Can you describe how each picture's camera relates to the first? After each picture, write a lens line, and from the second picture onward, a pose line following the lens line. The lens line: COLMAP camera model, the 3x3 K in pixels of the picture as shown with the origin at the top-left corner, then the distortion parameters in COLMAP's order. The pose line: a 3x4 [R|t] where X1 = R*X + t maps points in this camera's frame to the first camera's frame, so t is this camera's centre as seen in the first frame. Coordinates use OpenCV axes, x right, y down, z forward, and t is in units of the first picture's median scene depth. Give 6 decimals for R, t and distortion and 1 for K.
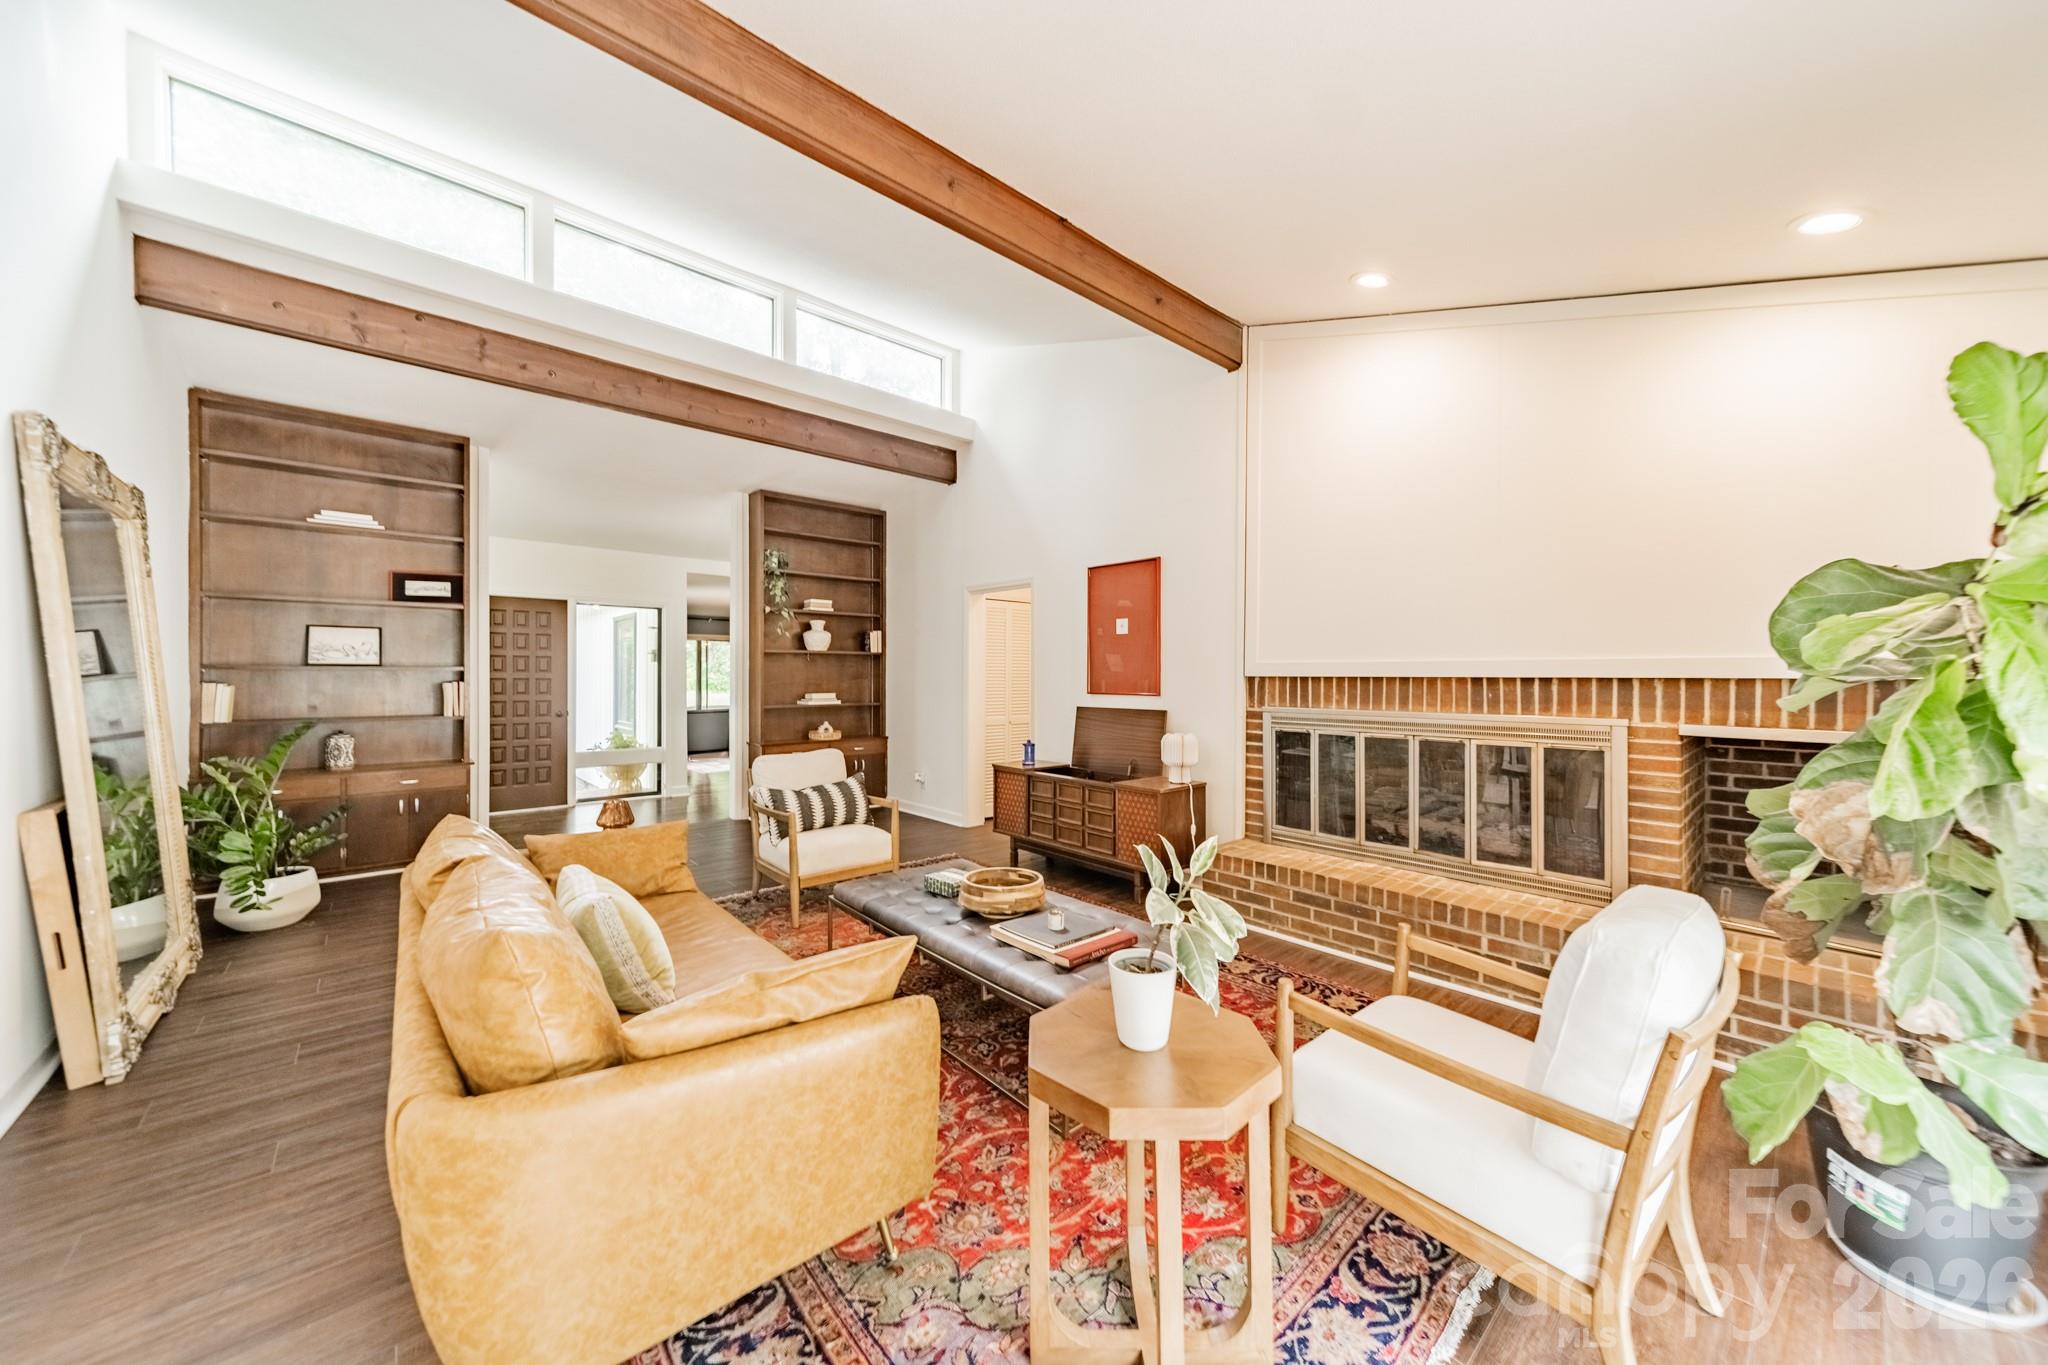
lens RADIAL K [[716.0, 0, 1029.0], [0, 716.0, 679.2], [0, 0, 1]] dist [0.003590, 0.000135]
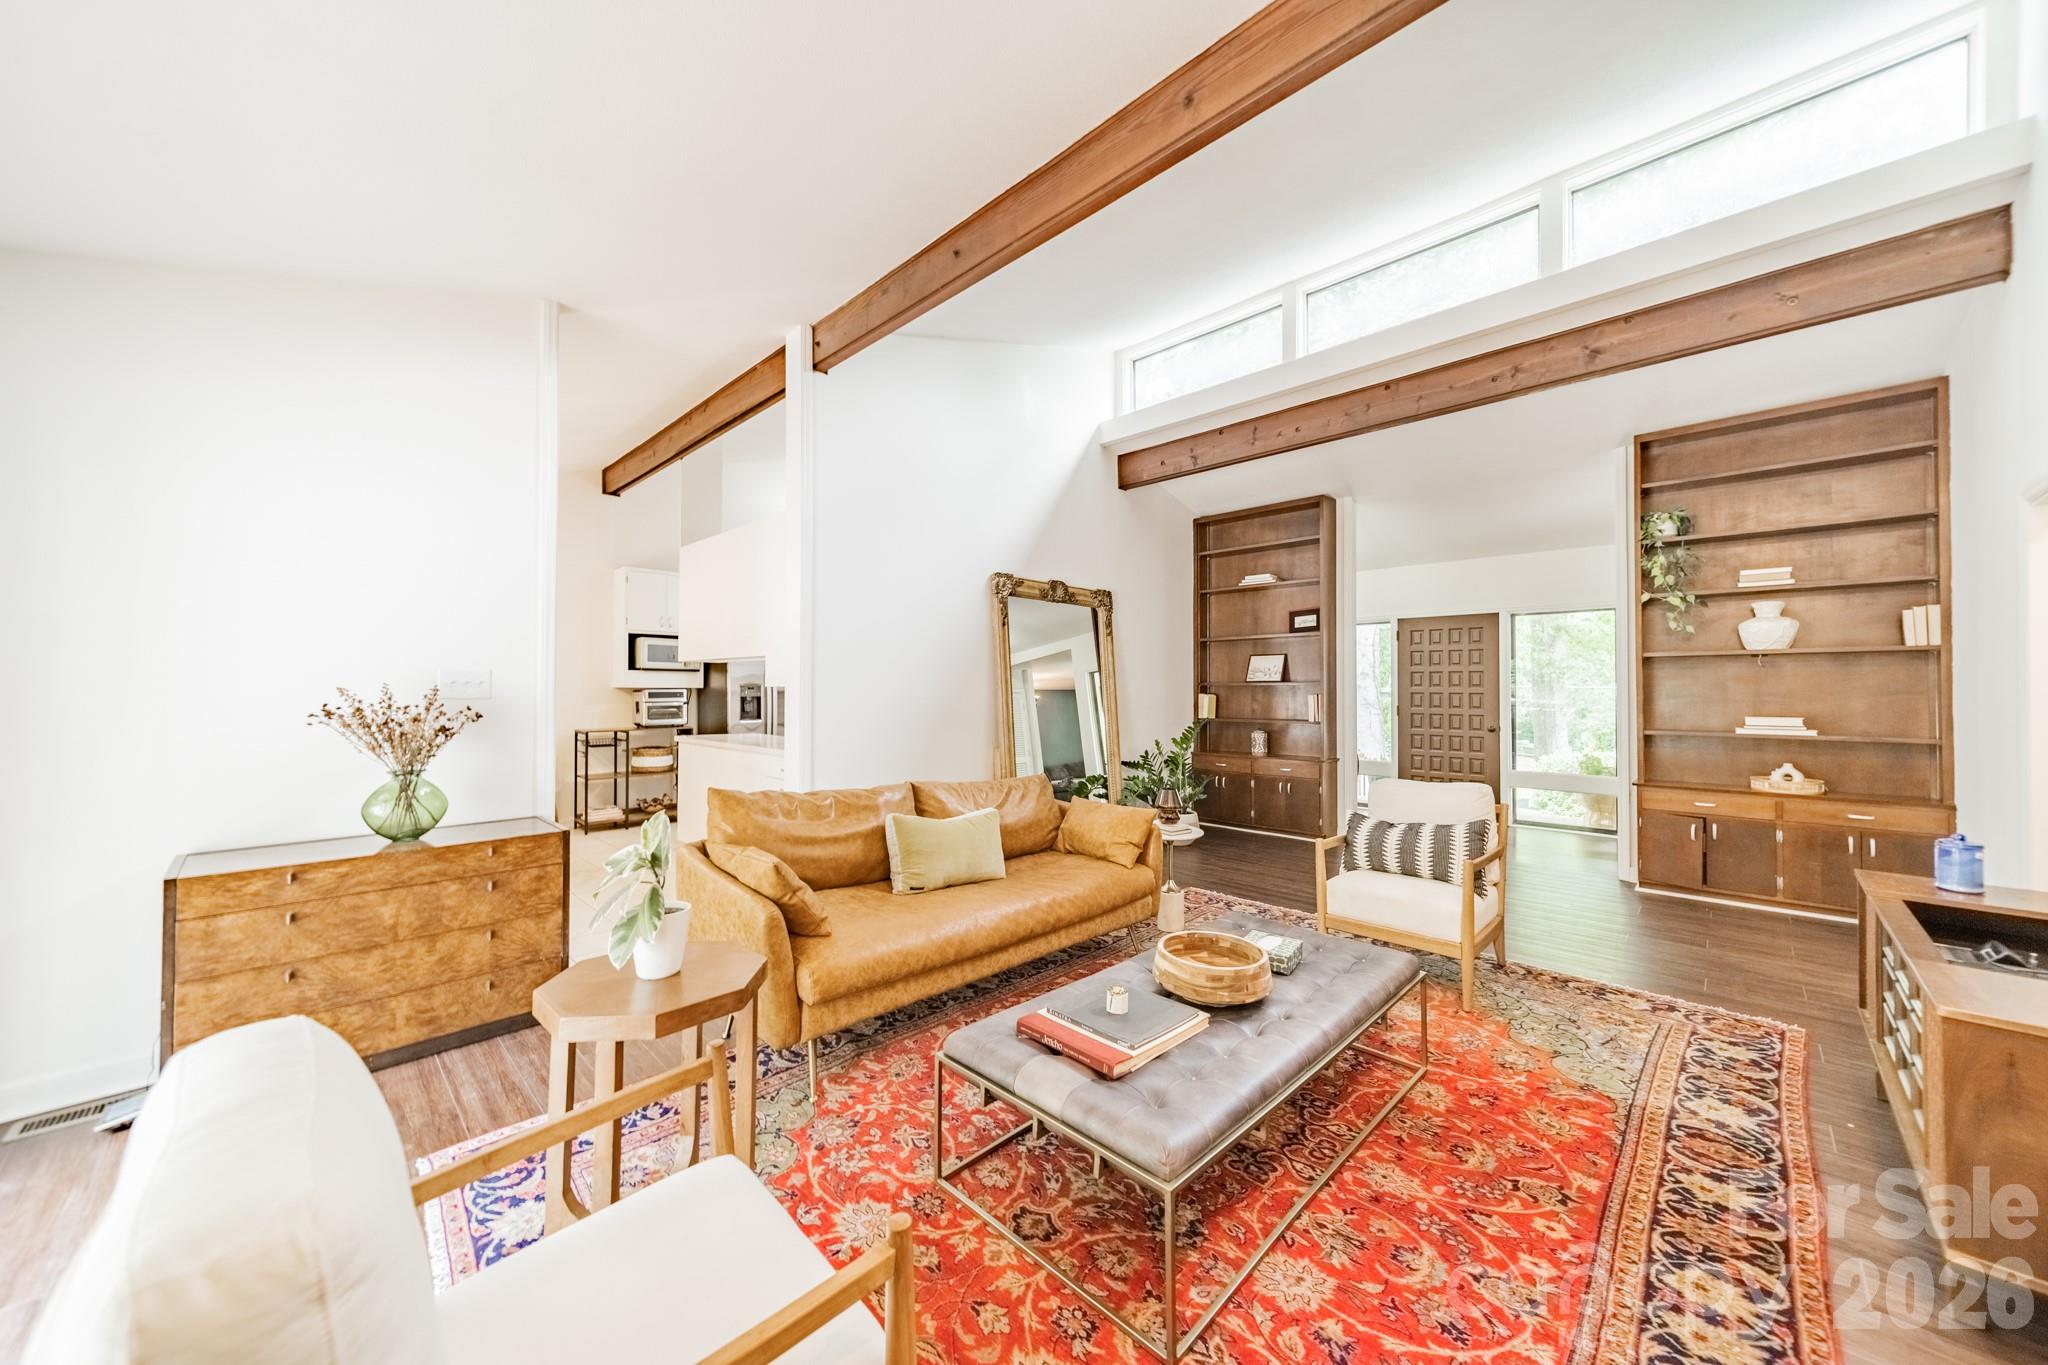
lens RADIAL K [[716.0, 0, 1038.7], [0, 716.0, 681.6], [0, 0, 1]] dist [0.003590, 0.000135]
pose [[0.069280, -0.015578, -0.997476, 0.305763], [-0.008518, 0.999832, -0.016206, 0.004959], [0.997561, 0.009619, 0.069136, 0.331711]]
